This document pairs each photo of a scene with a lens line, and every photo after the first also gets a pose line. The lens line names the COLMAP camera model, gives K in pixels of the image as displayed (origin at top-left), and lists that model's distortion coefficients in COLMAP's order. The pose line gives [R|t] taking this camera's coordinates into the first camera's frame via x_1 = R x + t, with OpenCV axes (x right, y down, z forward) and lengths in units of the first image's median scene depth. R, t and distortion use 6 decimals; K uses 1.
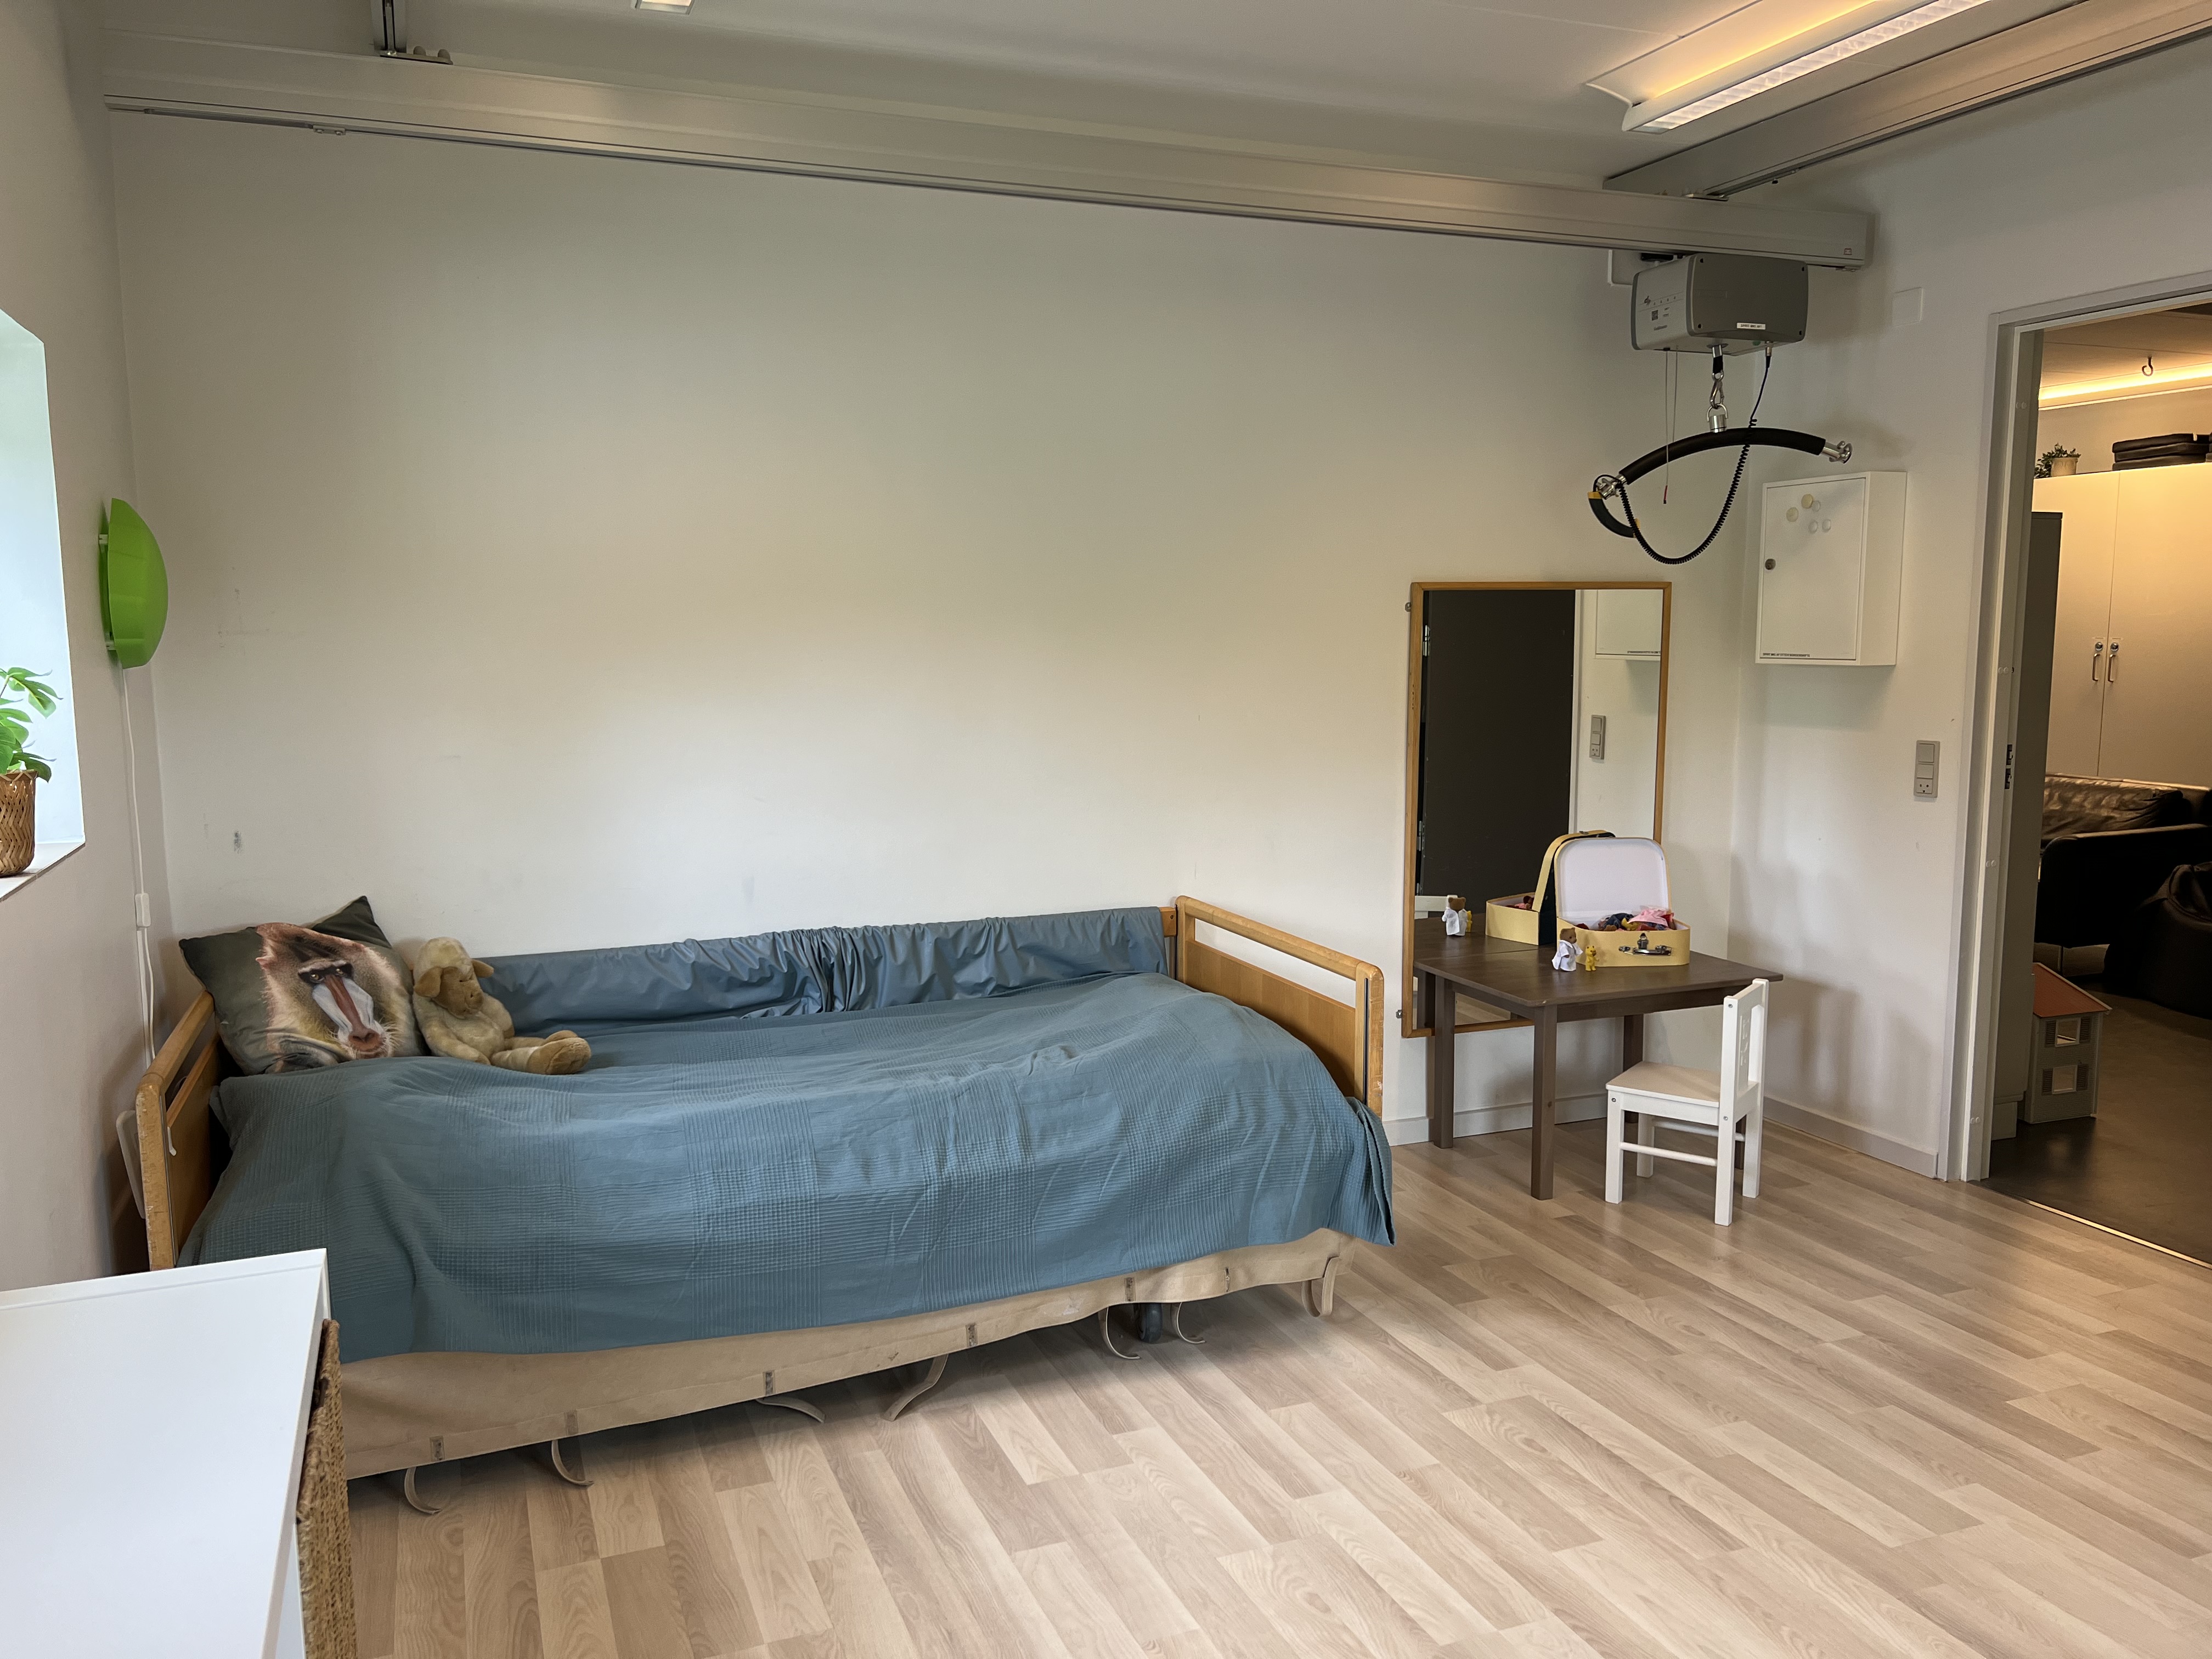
lens RADIAL K [[1630.5, 0, 1106.0], [0, 1630.5, 829.5], [0, 0, 1]] dist [0.028979, -0.071170]
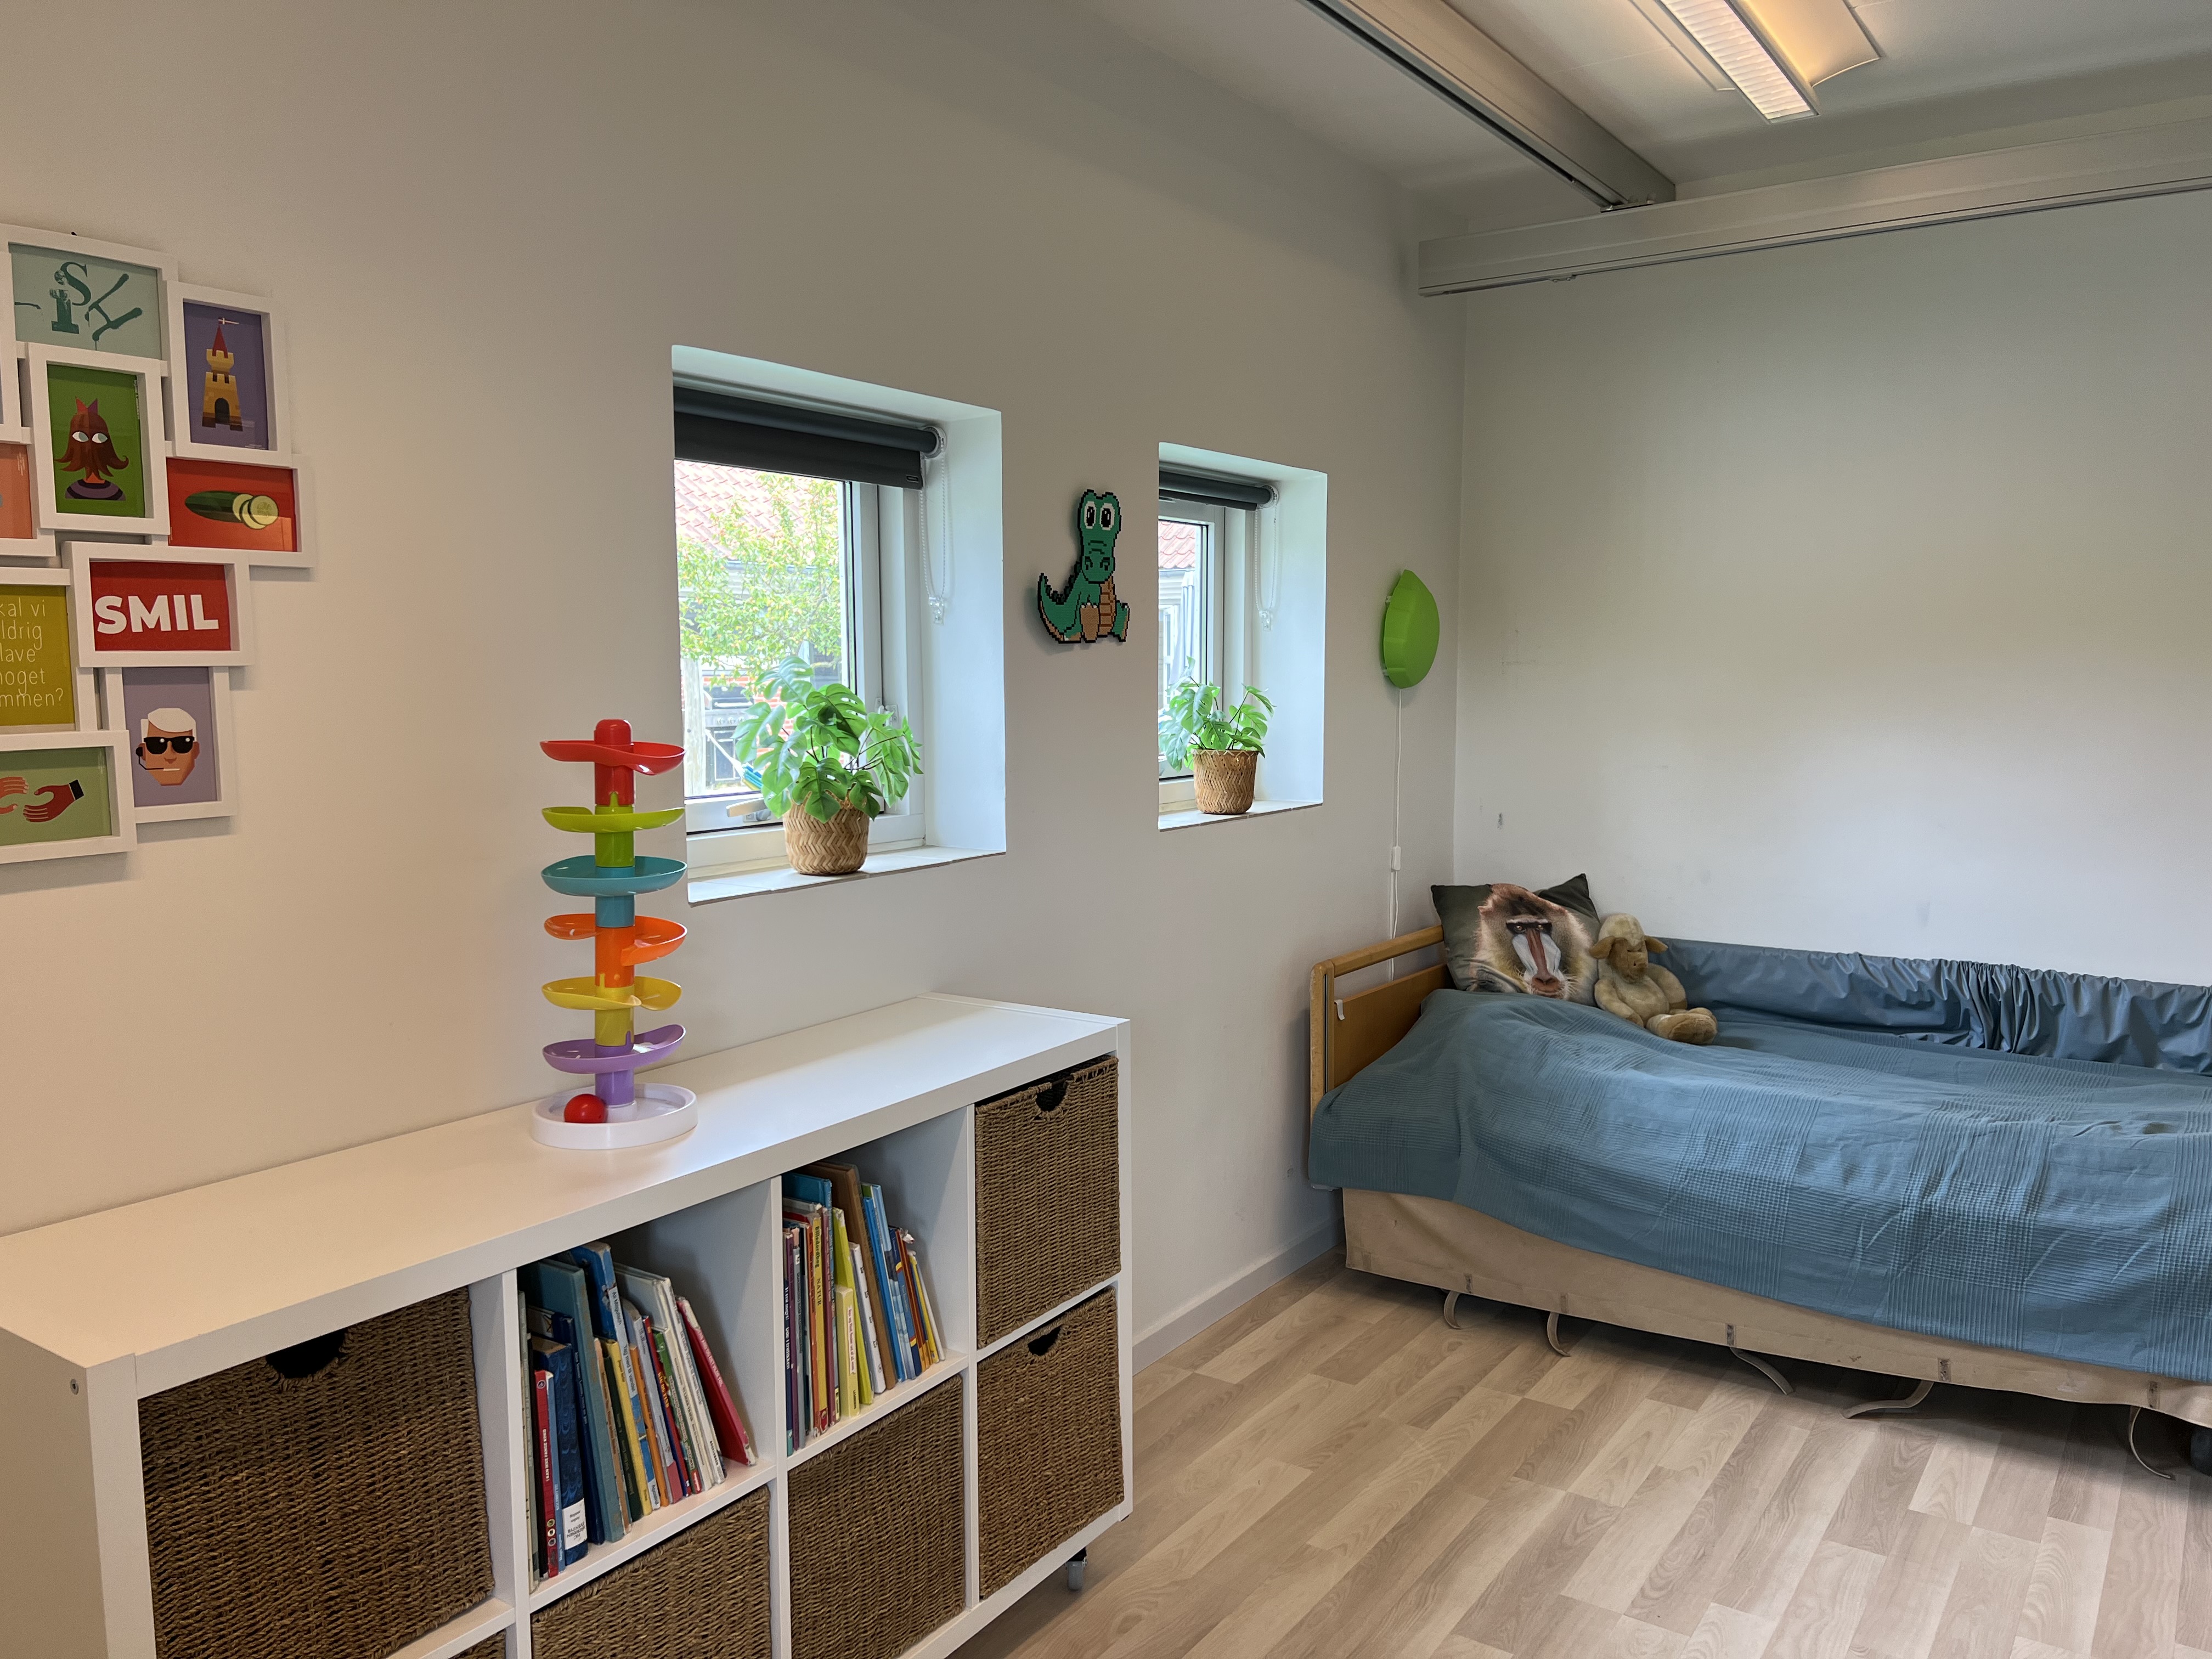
lens RADIAL K [[1630.5, 0, 1106.0], [0, 1630.5, 829.5], [0, 0, 1]] dist [0.028979, -0.071170]
pose [[0.553613, 0.090596, -0.827832, 0.413009], [-0.102443, 0.993924, 0.040263, -0.006216], [0.826449, 0.062516, 0.559530, -0.001104]]
